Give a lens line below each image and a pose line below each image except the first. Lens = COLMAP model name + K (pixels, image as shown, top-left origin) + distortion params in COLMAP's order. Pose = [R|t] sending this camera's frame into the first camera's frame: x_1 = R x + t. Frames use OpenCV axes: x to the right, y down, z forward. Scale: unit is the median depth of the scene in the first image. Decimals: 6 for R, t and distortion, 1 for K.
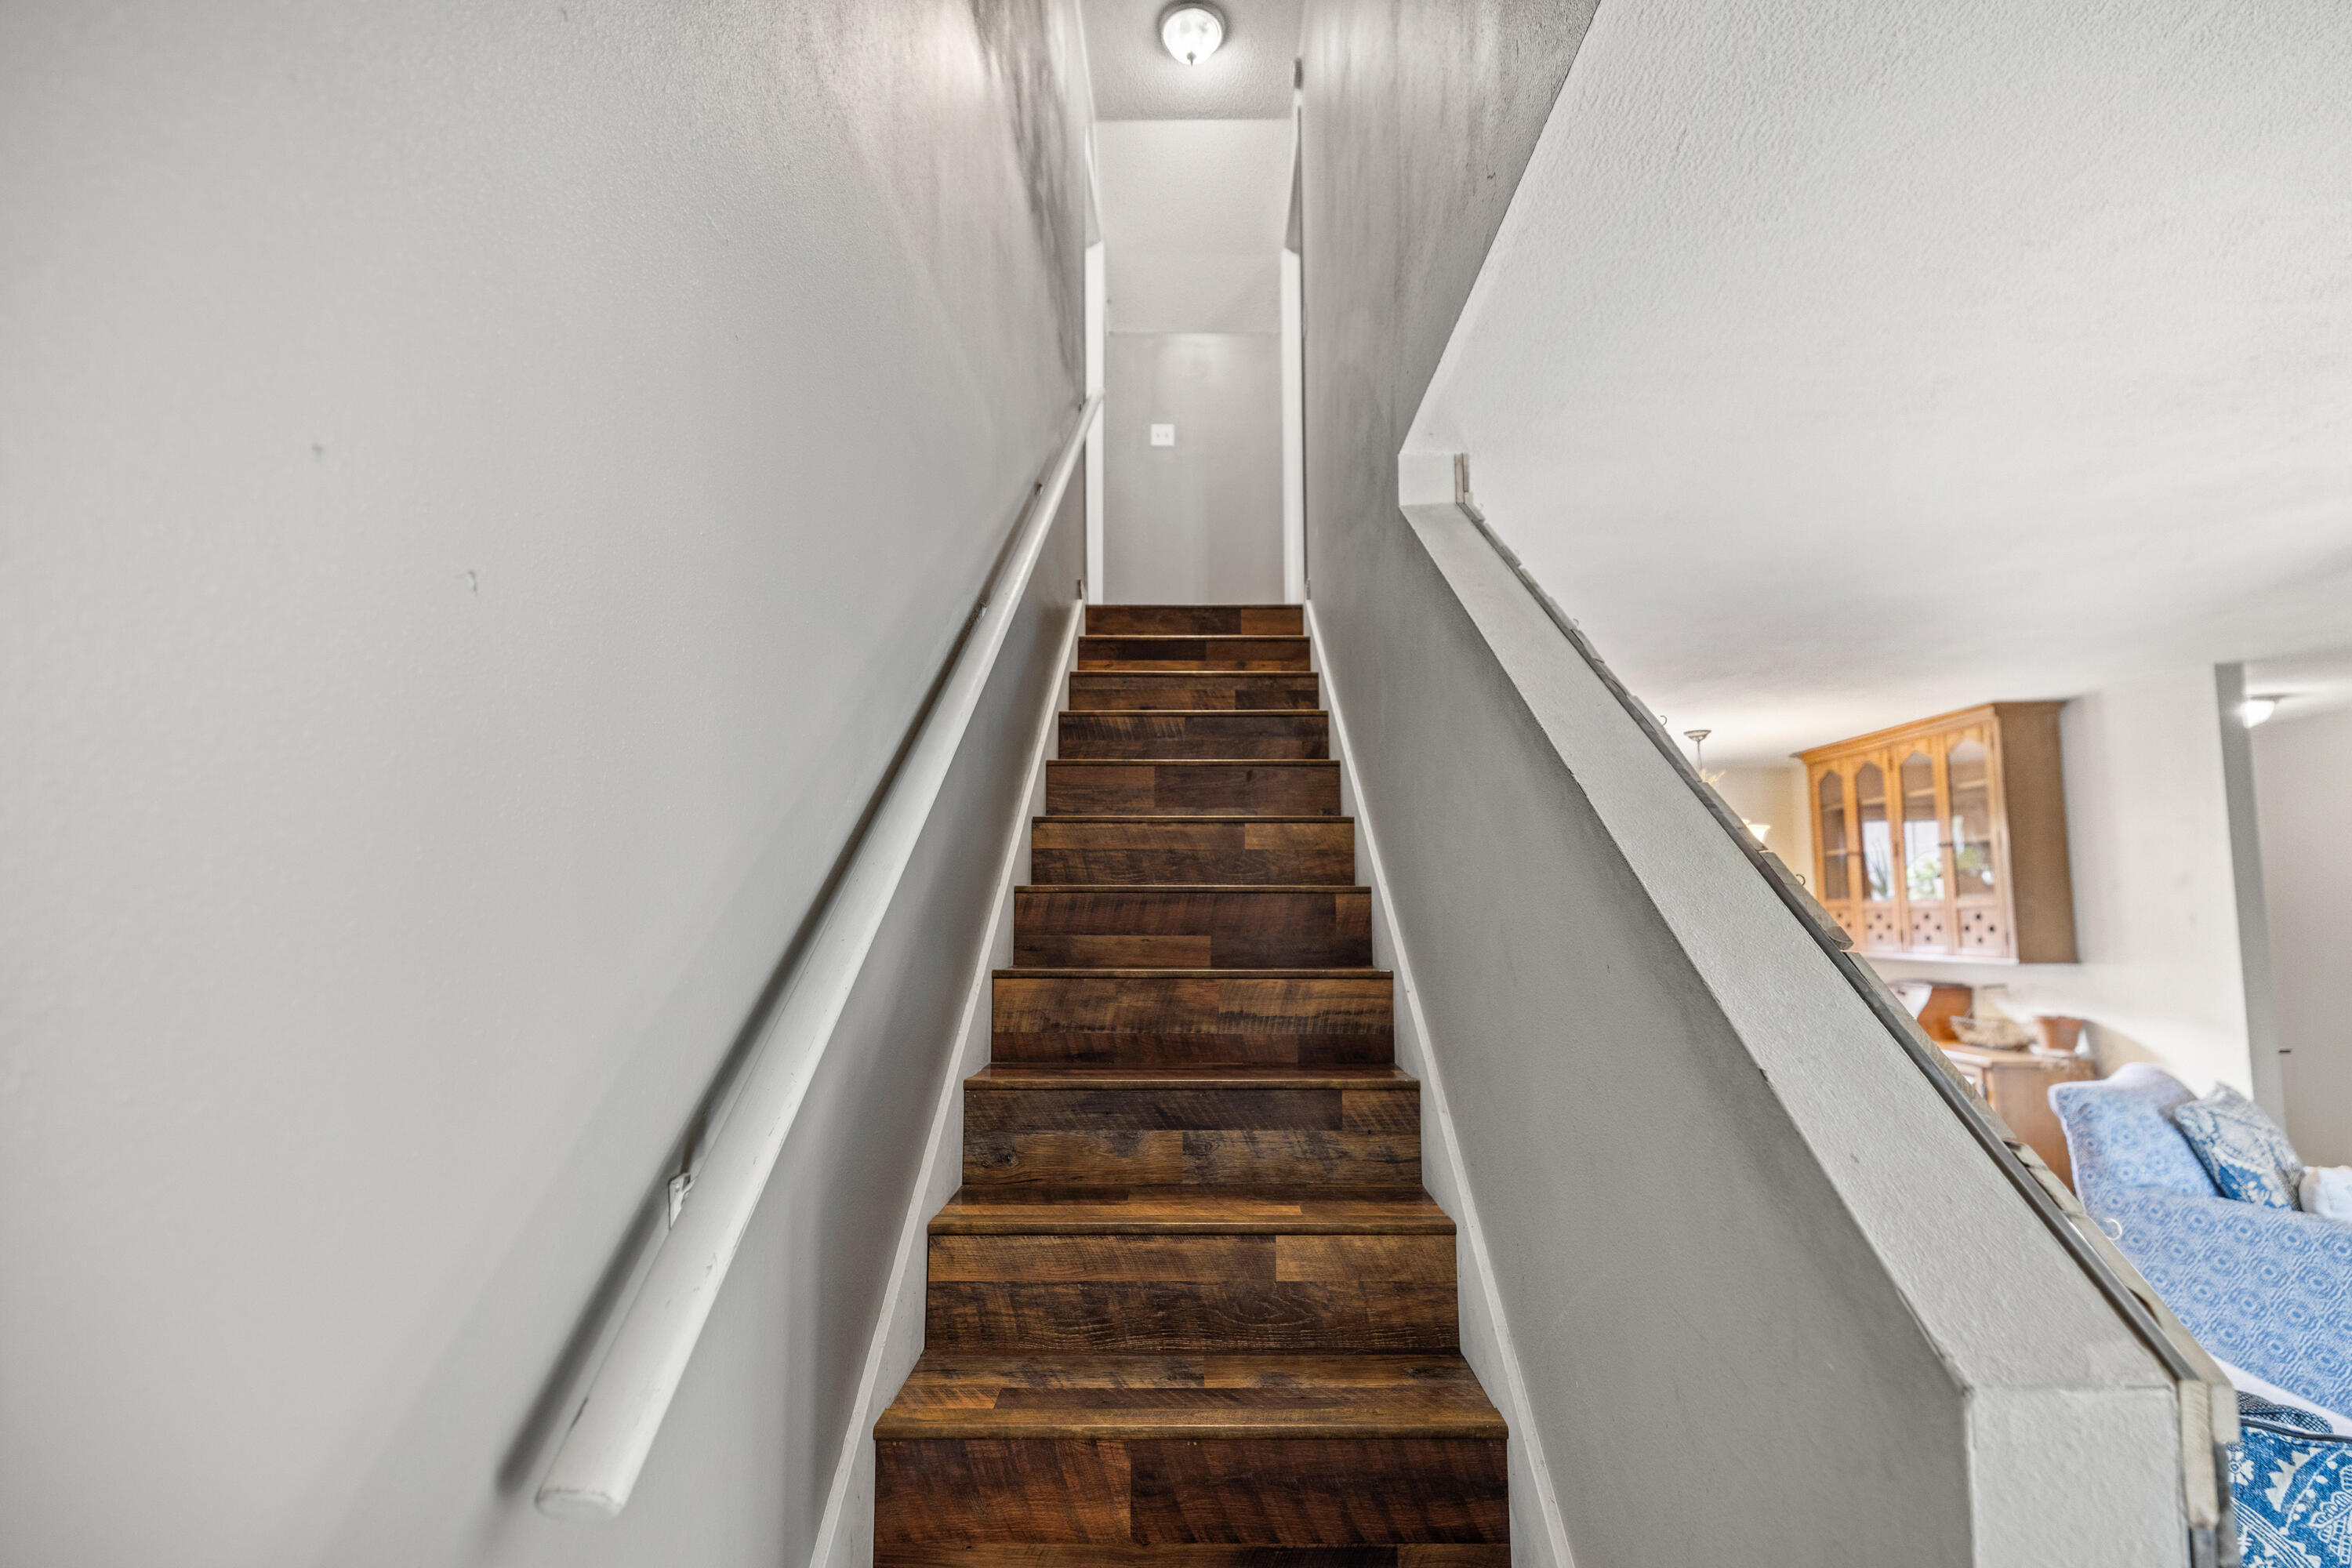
lens RADIAL K [[1060.5, 0, 1173.3], [0, 1060.5, 814.7], [0, 0, 1]] dist [0.001243, 0.000048]
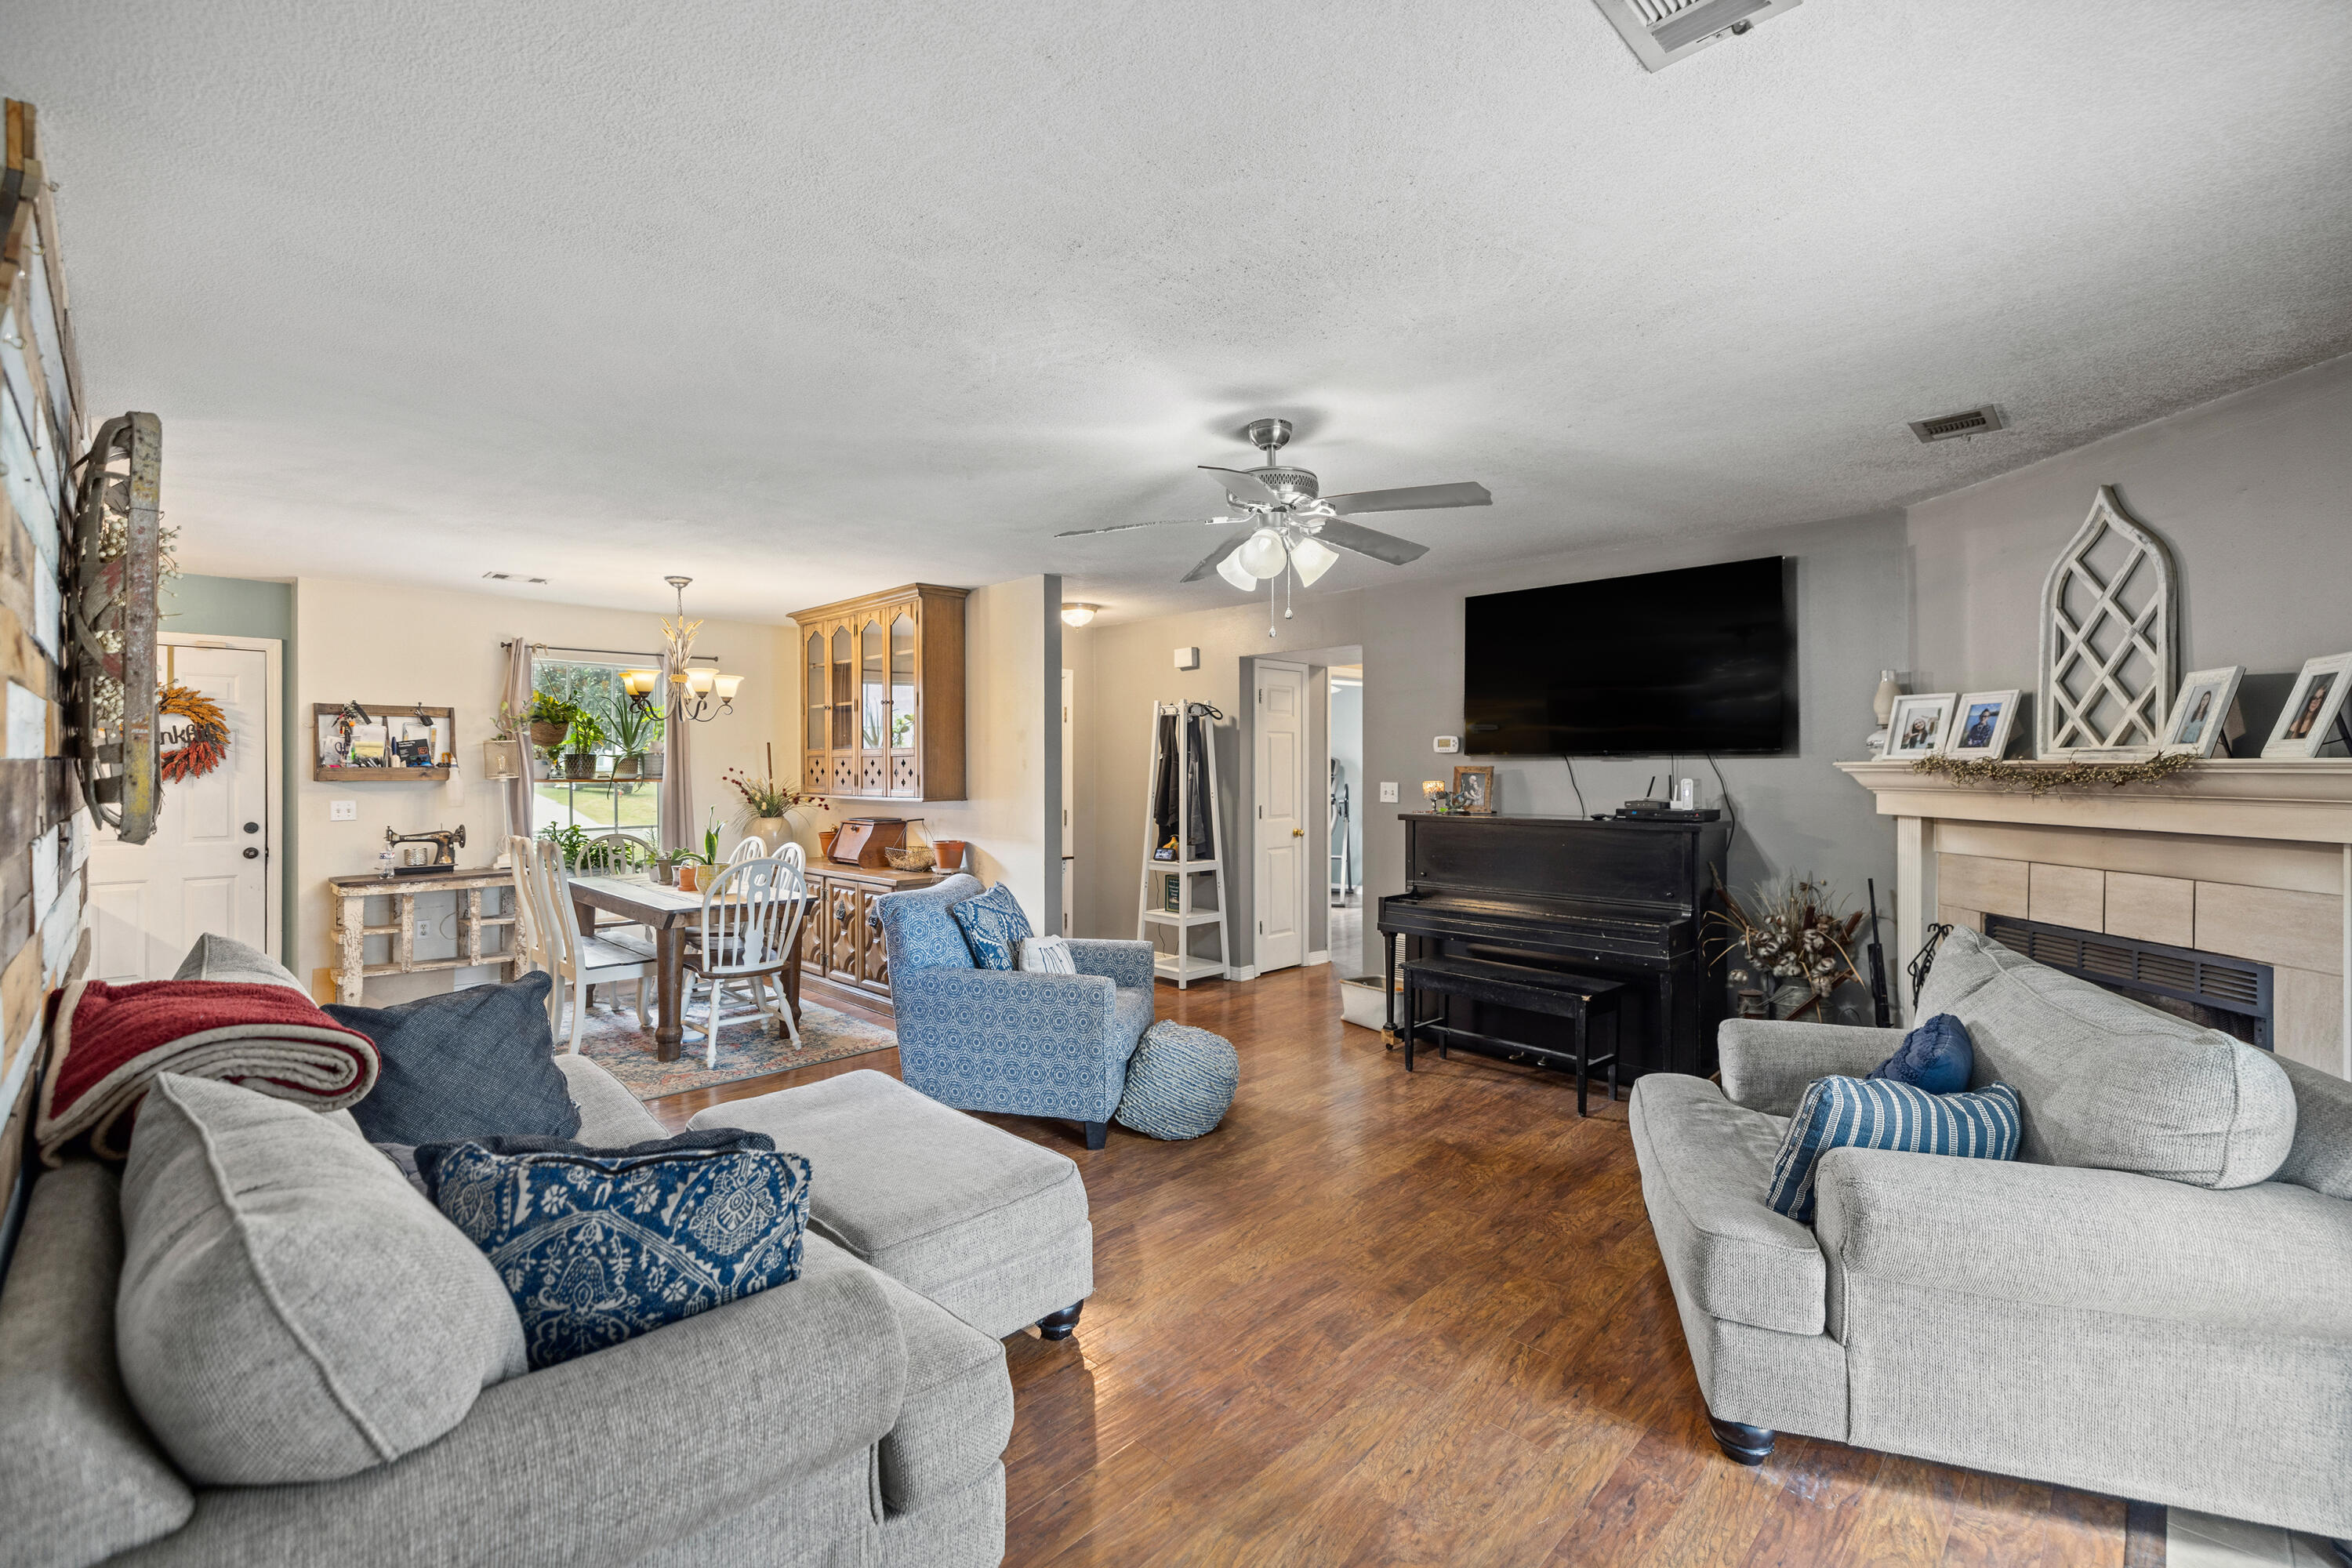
lens RADIAL K [[1046.0, 0, 1176.3], [0, 1046.0, 769.6], [0, 0, 1]] dist [0.000855, -0.000880]
pose [[0.685997, 0.003395, 0.727597, 0.118012], [-0.072839, 0.995286, 0.064030, 0.005687], [-0.723950, -0.096922, 0.683010, -0.034828]]
